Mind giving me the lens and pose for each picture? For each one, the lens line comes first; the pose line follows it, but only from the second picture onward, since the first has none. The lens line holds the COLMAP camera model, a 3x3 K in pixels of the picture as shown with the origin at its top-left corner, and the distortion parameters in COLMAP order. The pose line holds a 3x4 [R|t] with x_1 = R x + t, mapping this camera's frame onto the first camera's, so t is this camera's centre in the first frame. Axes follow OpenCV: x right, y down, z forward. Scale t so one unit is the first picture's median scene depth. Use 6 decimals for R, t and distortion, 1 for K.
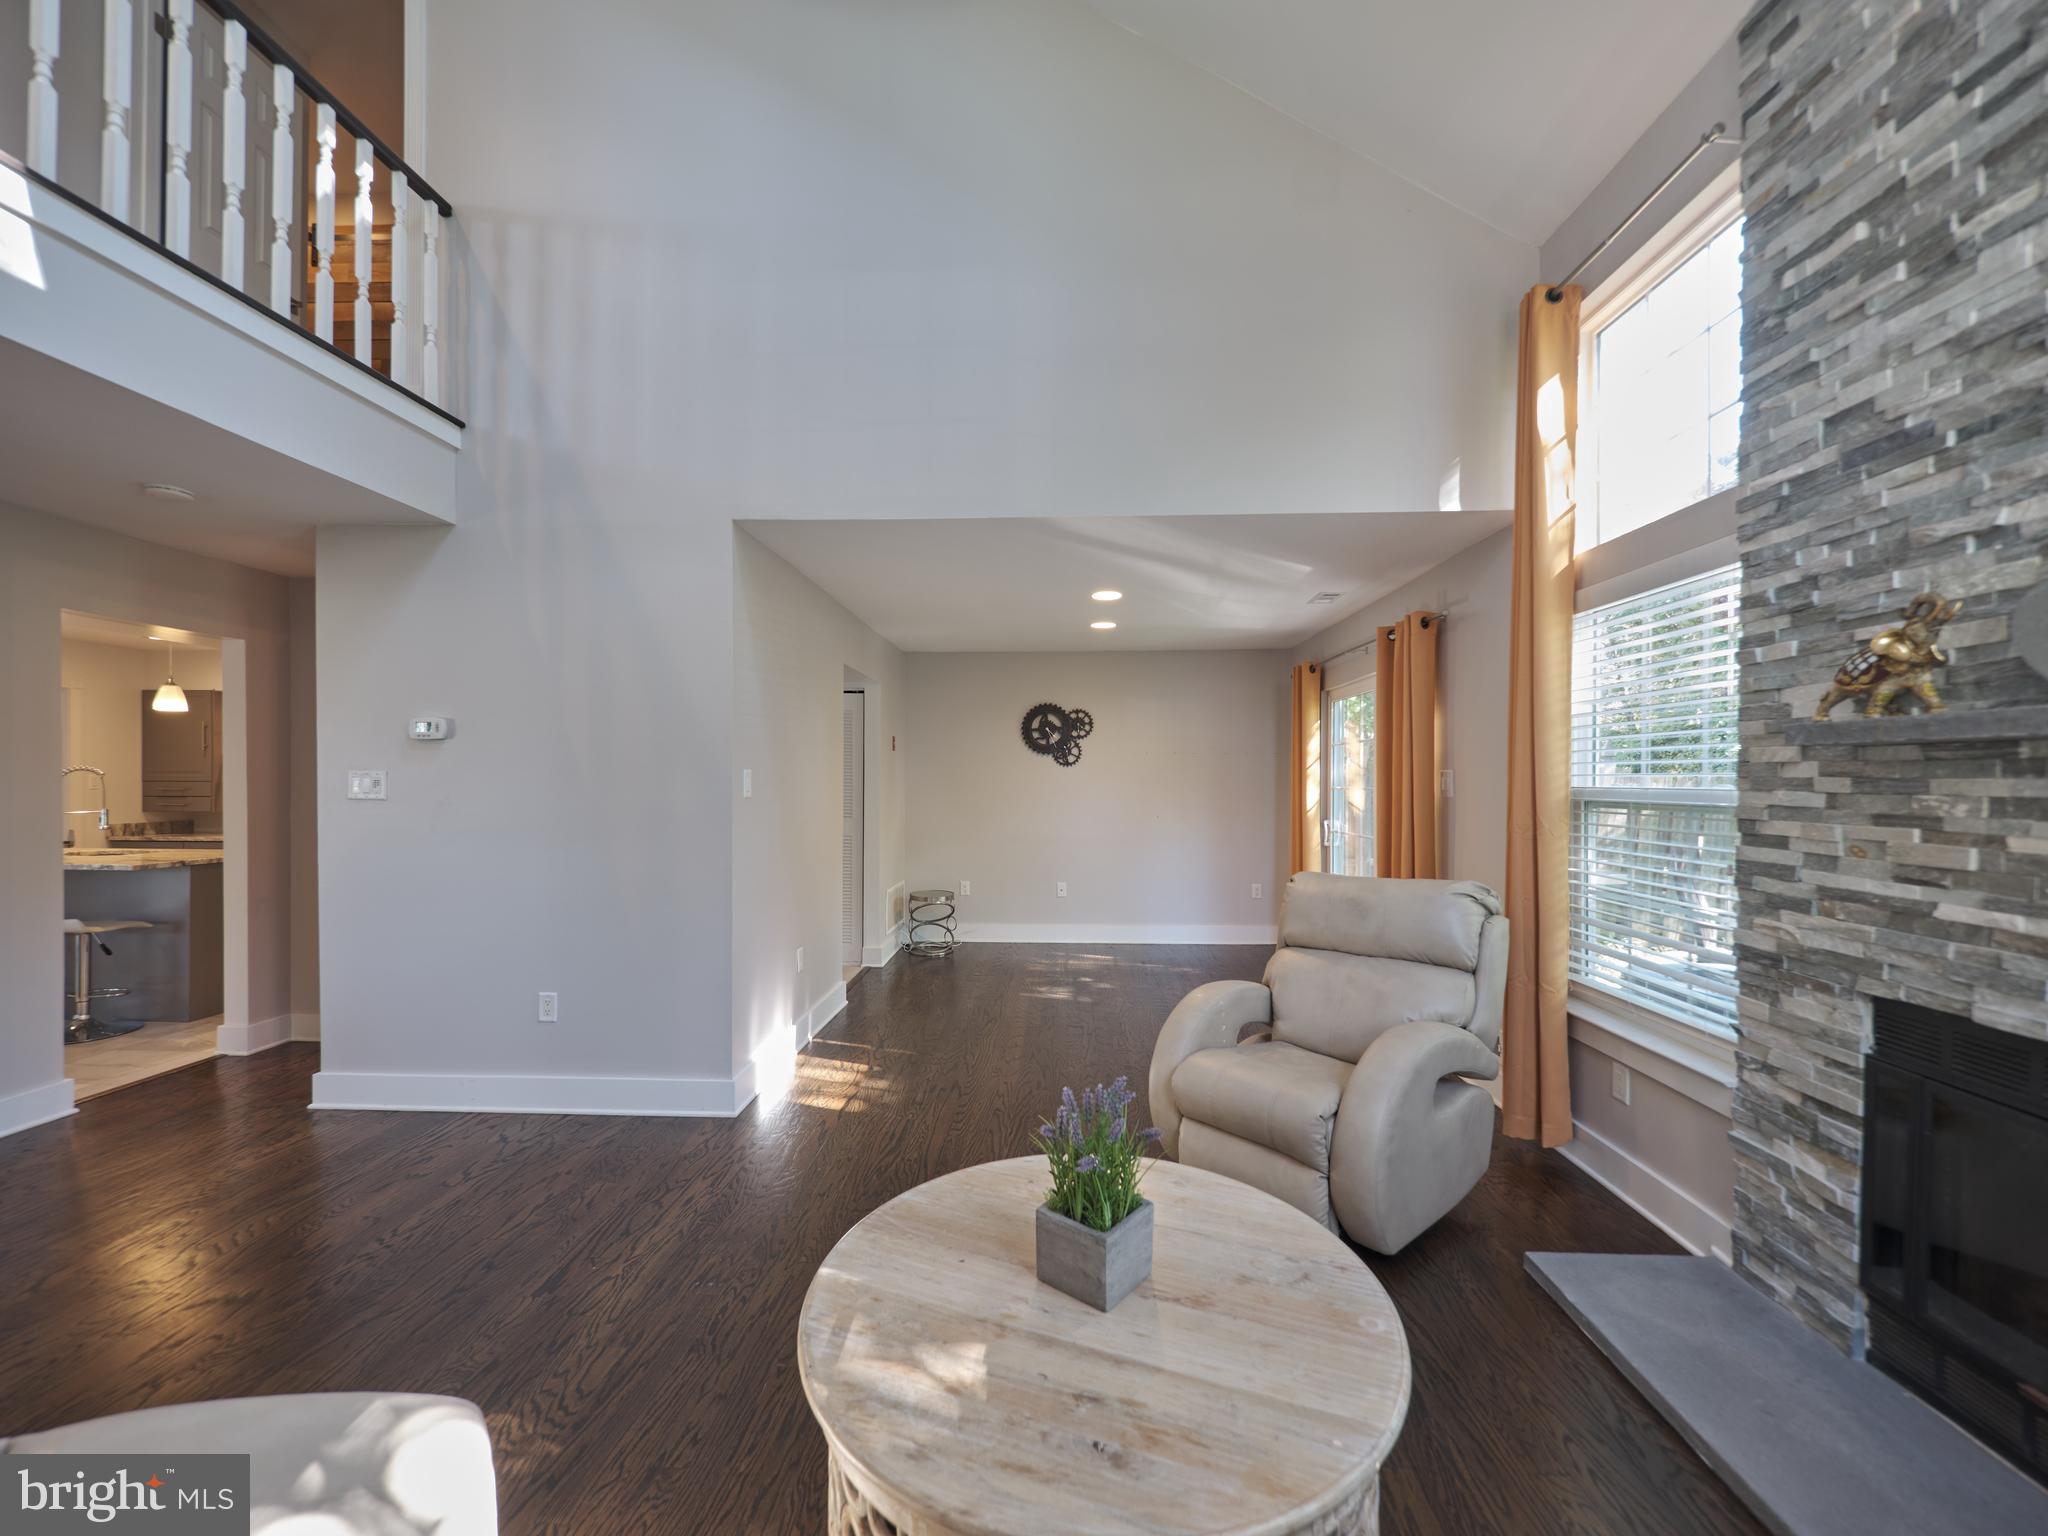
lens RADIAL K [[830.2, 0, 1040.4], [0, 830.2, 774.6], [0, 0, 1]] dist [0.000999, -0.000409]
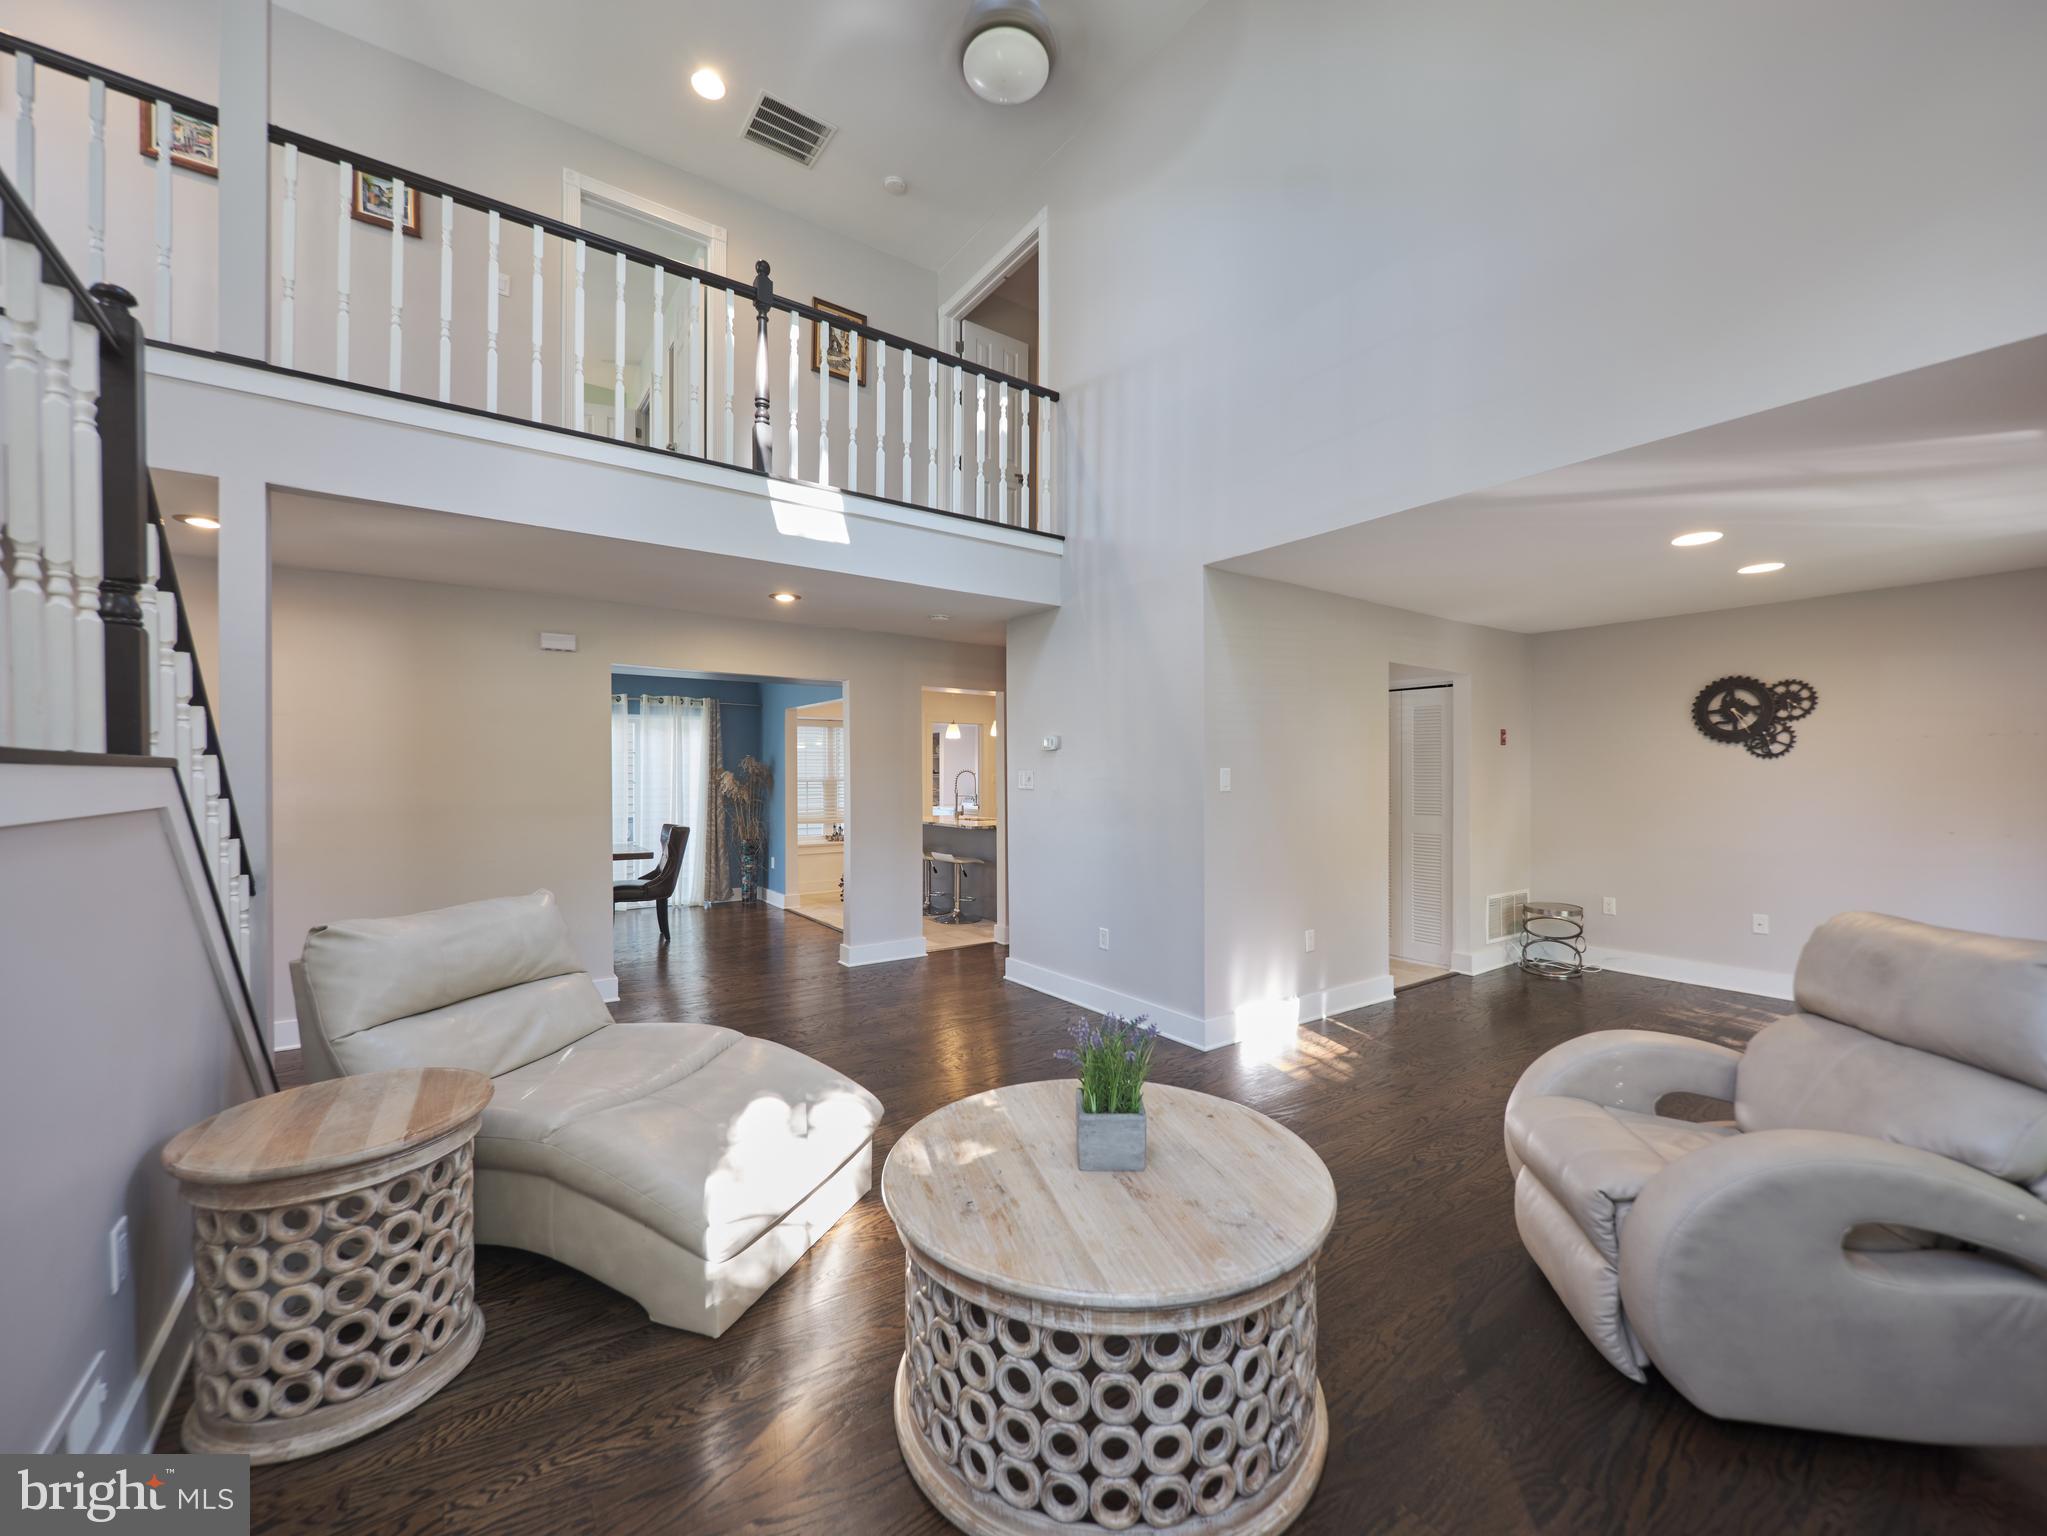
lens RADIAL K [[829.8, 0, 1025.5], [0, 829.8, 760.2], [0, 0, 1]] dist [0.000999, -0.000409]
pose [[0.604316, -0.018188, -0.796537, 0.399275], [0.004857, 0.999805, -0.019145, 0.004420], [0.796730, 0.007701, 0.604287, 0.042287]]
